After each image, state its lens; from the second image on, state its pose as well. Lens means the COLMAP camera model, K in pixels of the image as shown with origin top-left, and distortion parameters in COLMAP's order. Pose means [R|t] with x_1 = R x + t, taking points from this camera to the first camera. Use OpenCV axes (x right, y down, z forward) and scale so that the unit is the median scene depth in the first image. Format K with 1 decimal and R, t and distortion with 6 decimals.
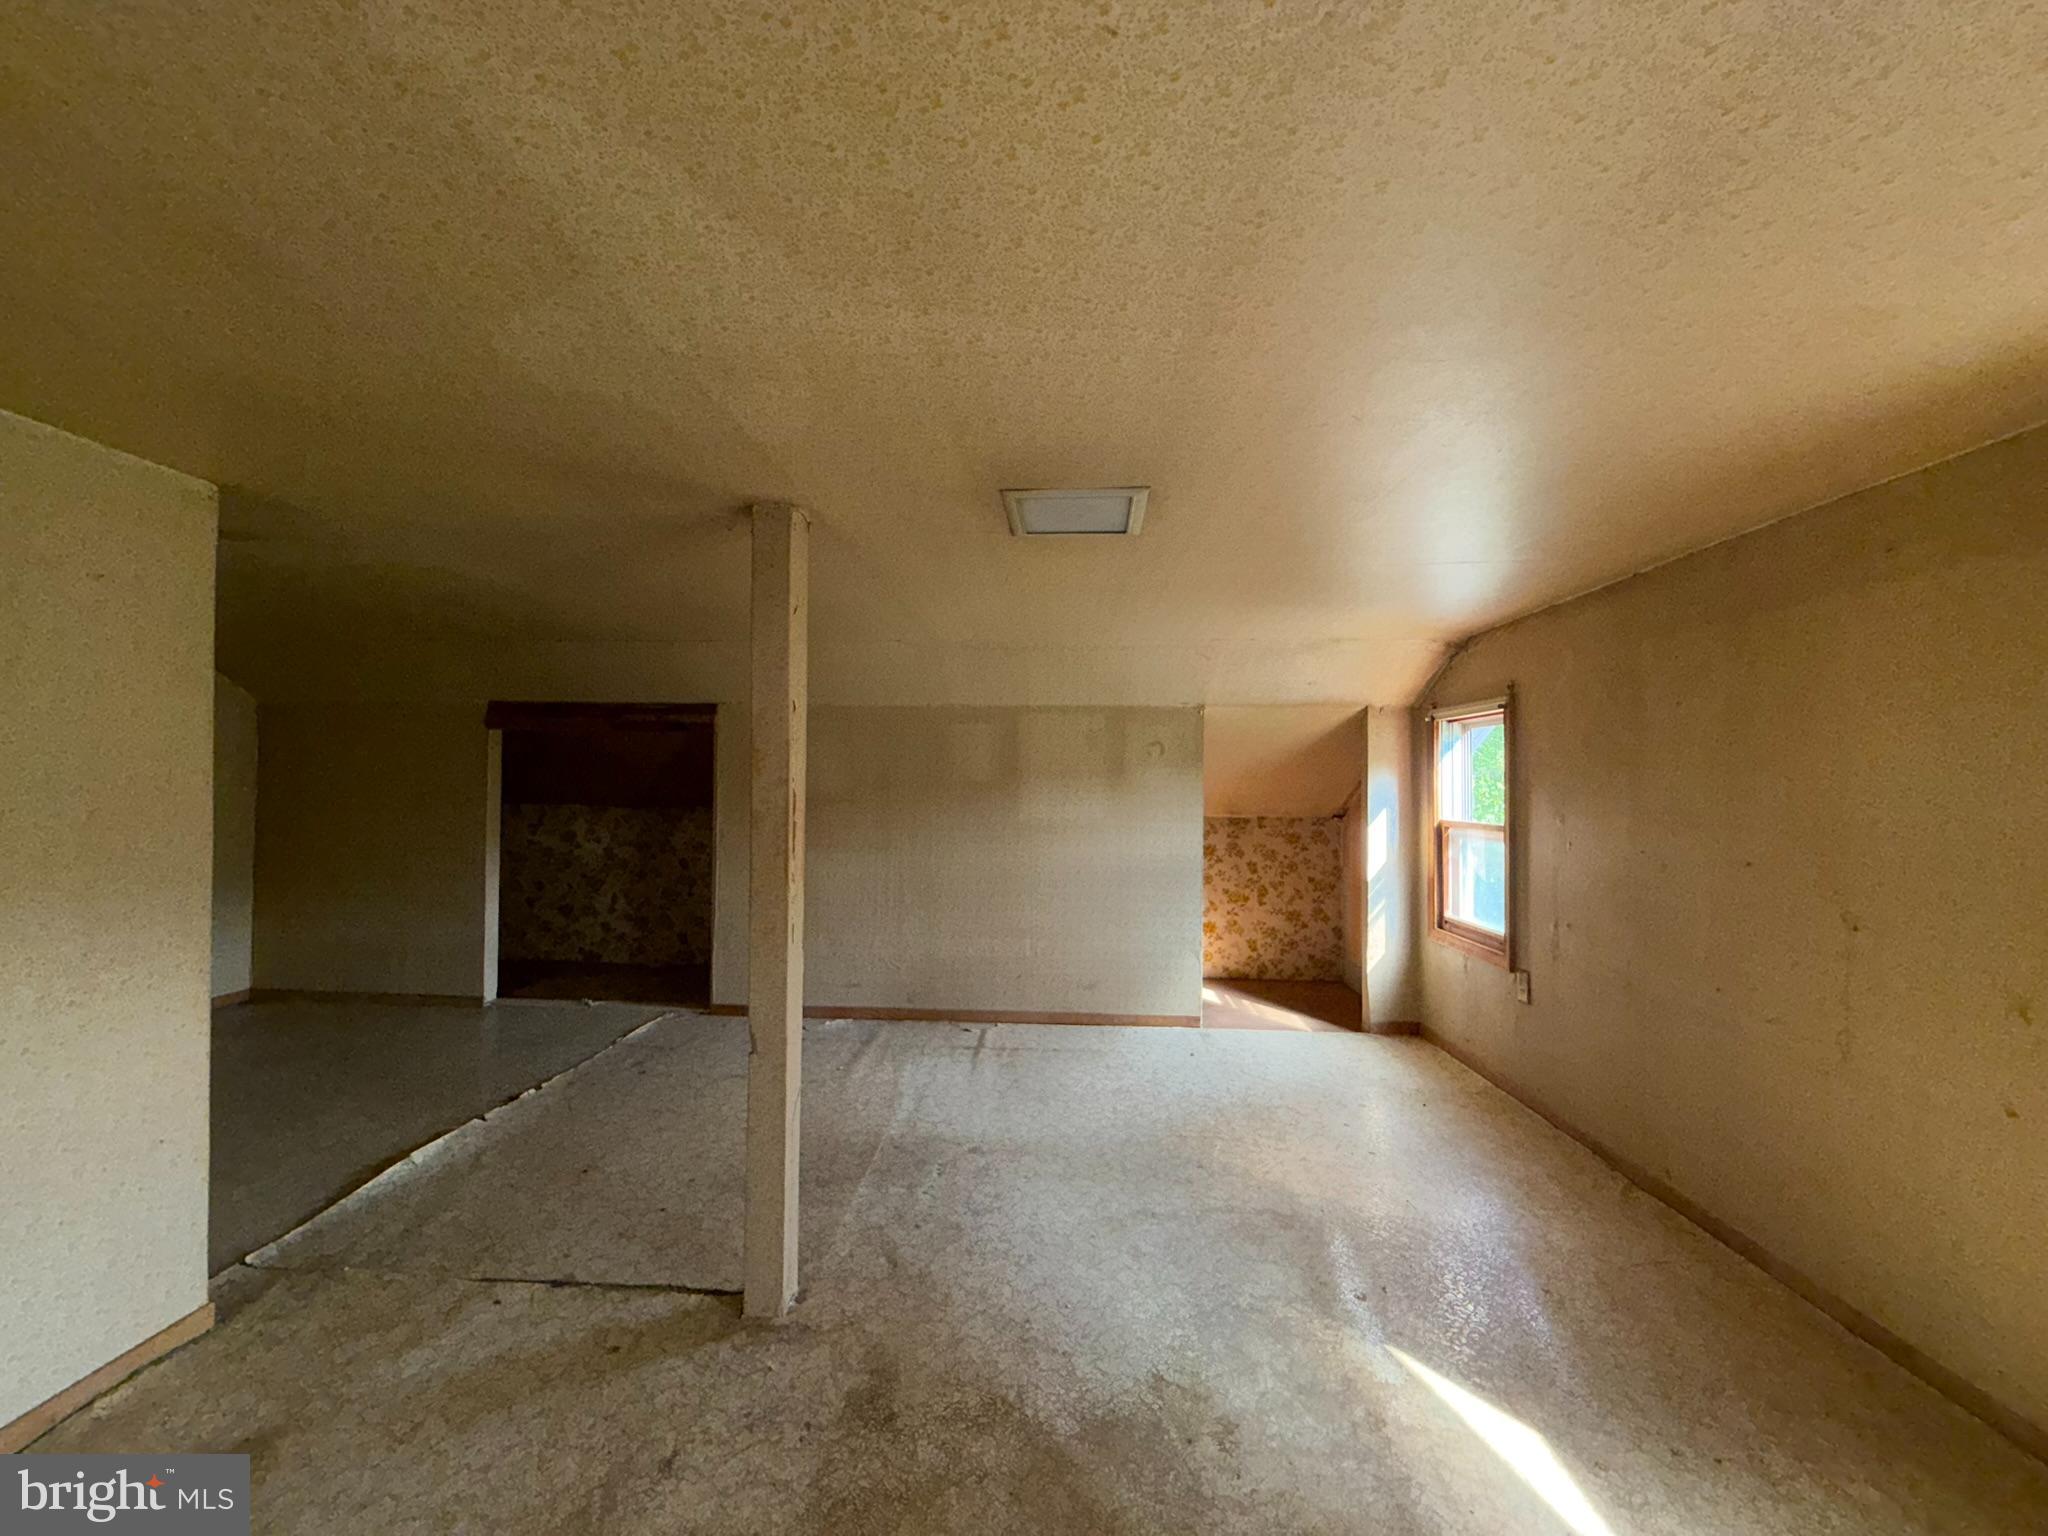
lens RADIAL K [[818.6, 0, 1013.7], [0, 818.6, 772.6], [0, 0, 1]] dist [-0.000383, -0.000153]
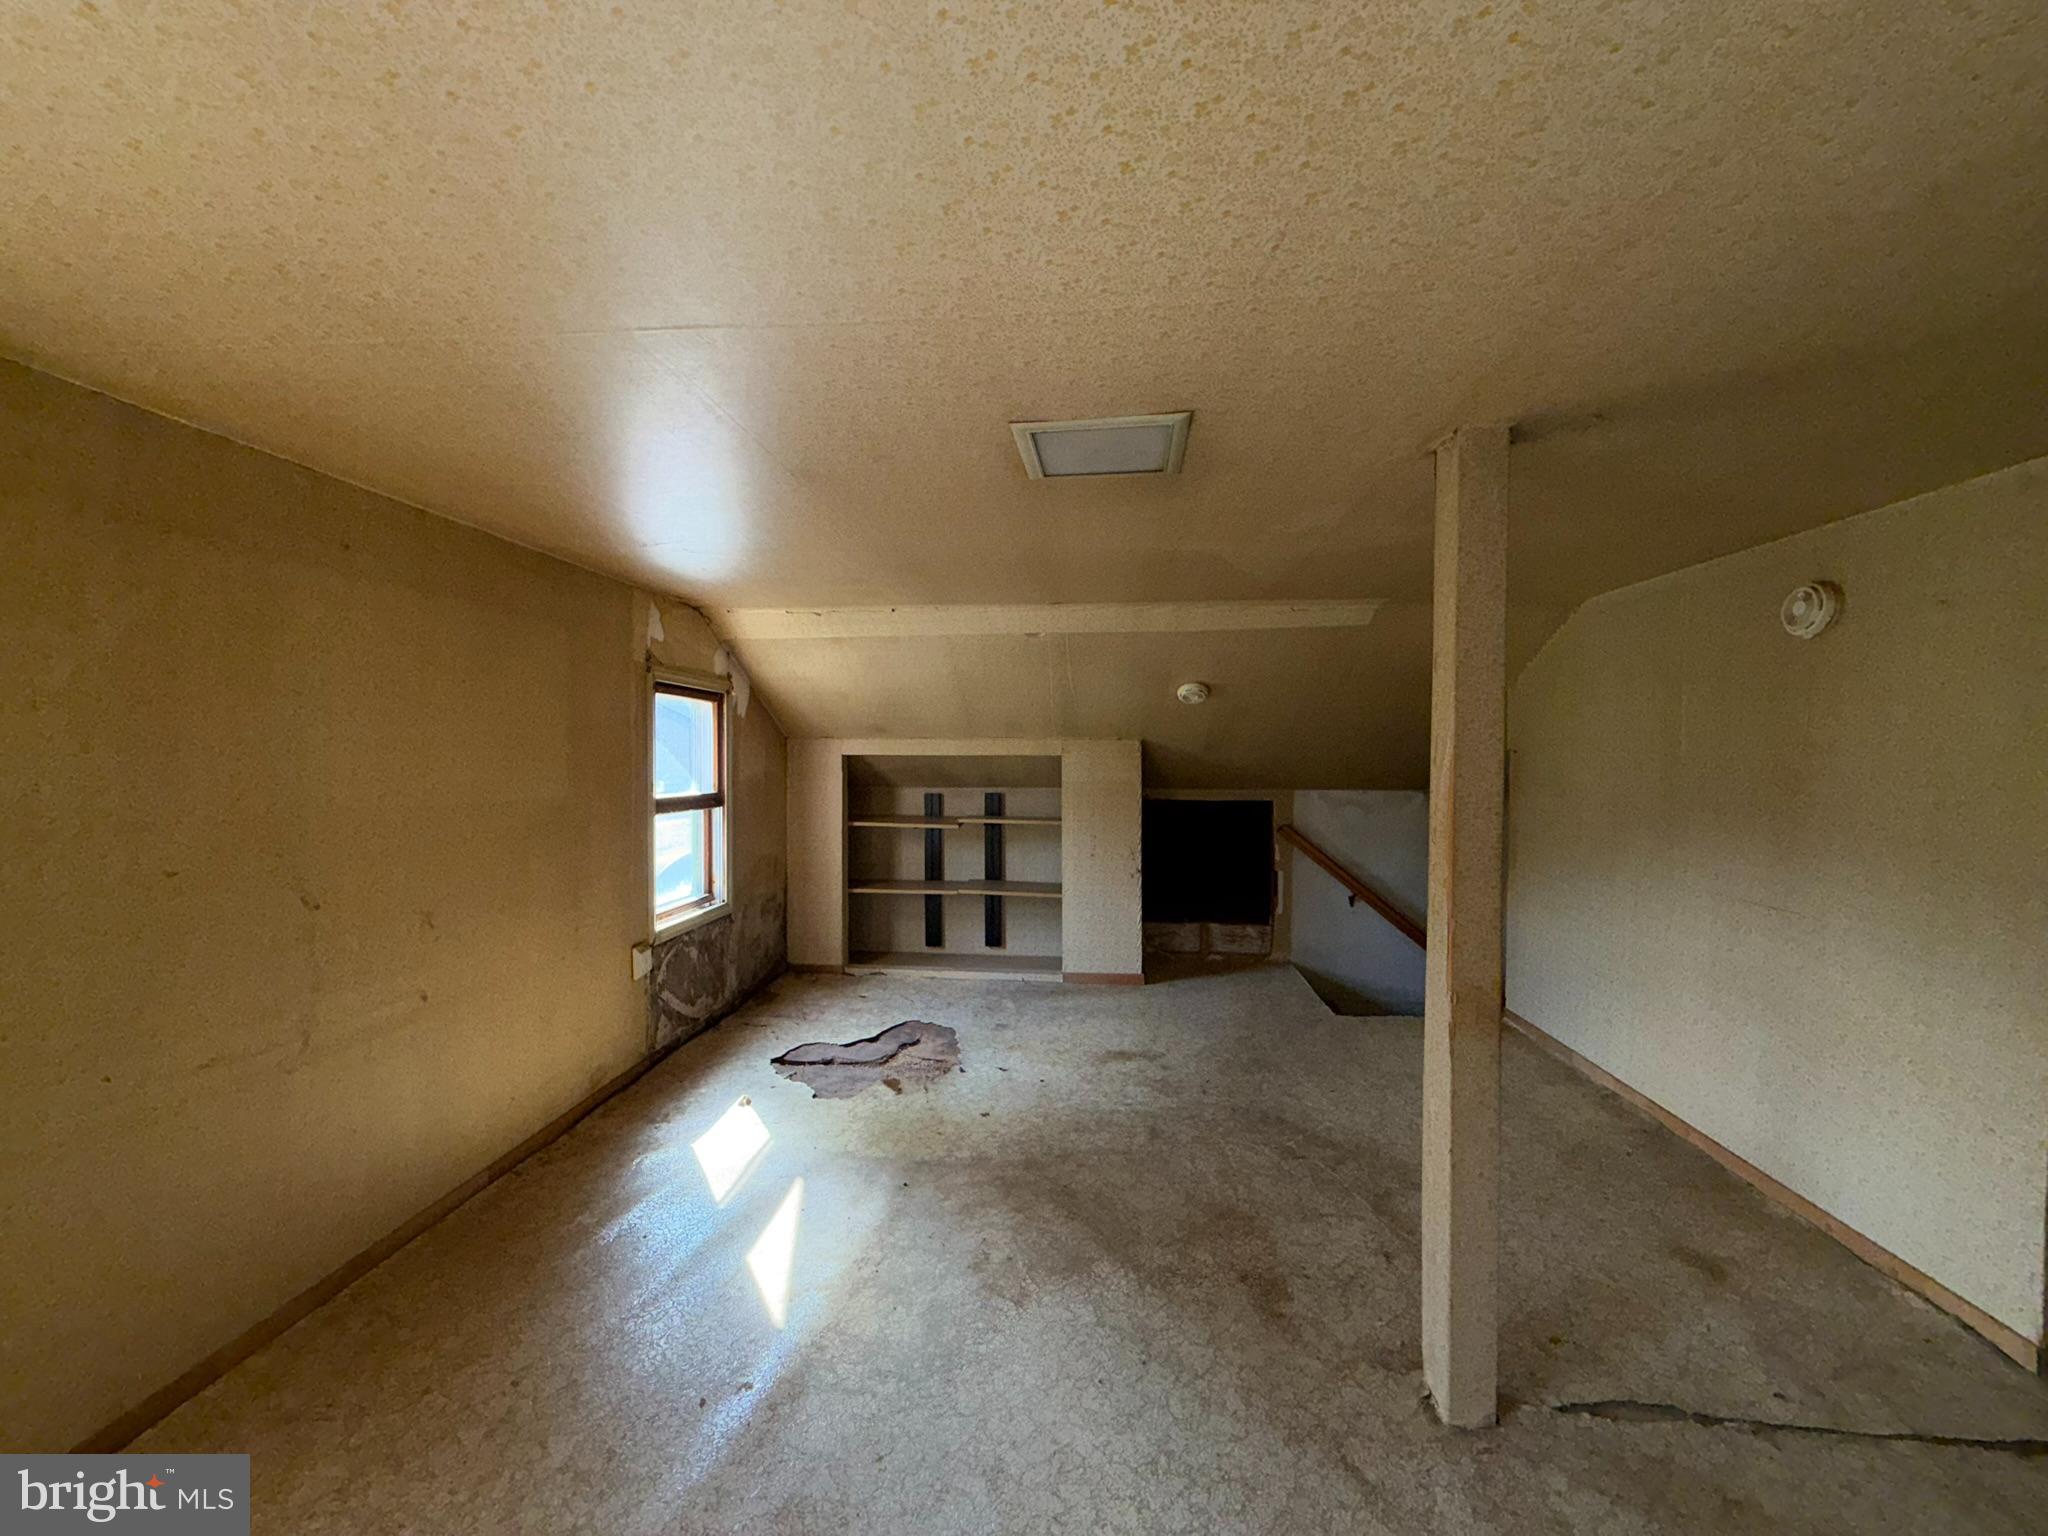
lens RADIAL K [[818.6, 0, 1020.2], [0, 818.6, 765.2], [0, 0, 1]] dist [-0.000383, -0.000153]
pose [[-0.999095, -0.010956, 0.041106, 0.117872], [-0.010902, 0.999939, 0.001541, 0.005411], [-0.041121, 0.001091, -0.999154, 1.813857]]
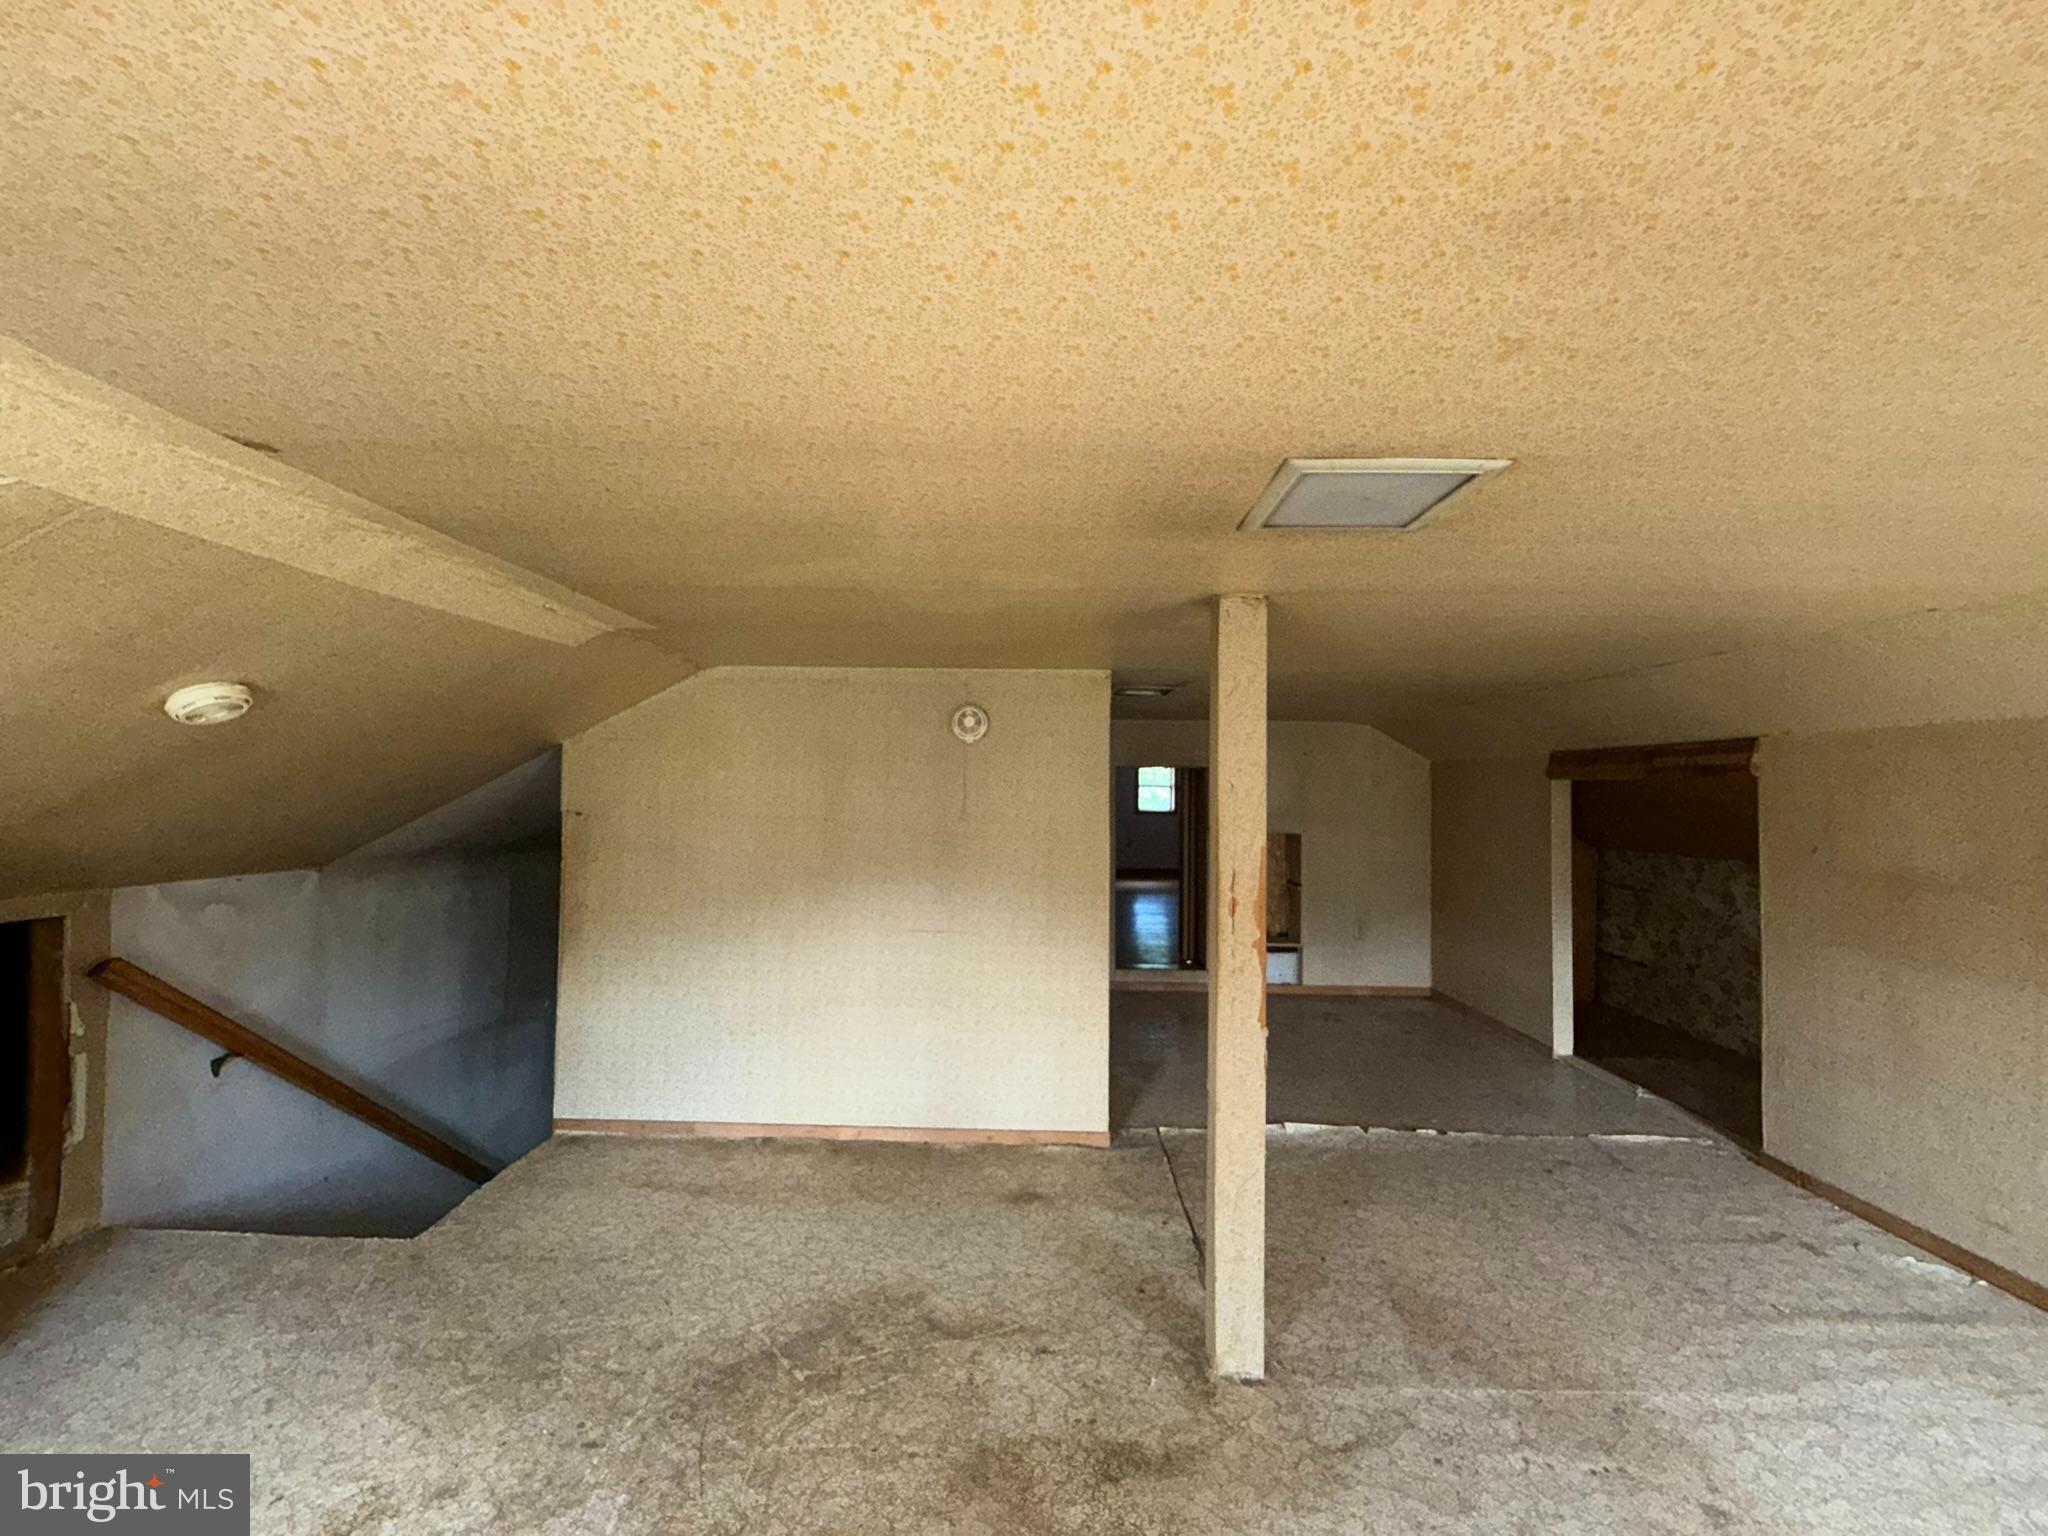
lens RADIAL K [[818.6, 0, 1013.4], [0, 818.6, 770.9], [0, 0, 1]] dist [-0.000383, -0.000153]
pose [[0.040931, -0.037416, -0.998461, 0.736676], [0.000947, 0.999300, -0.037409, -0.059270], [0.999162, 0.000586, 0.040938, 0.666899]]
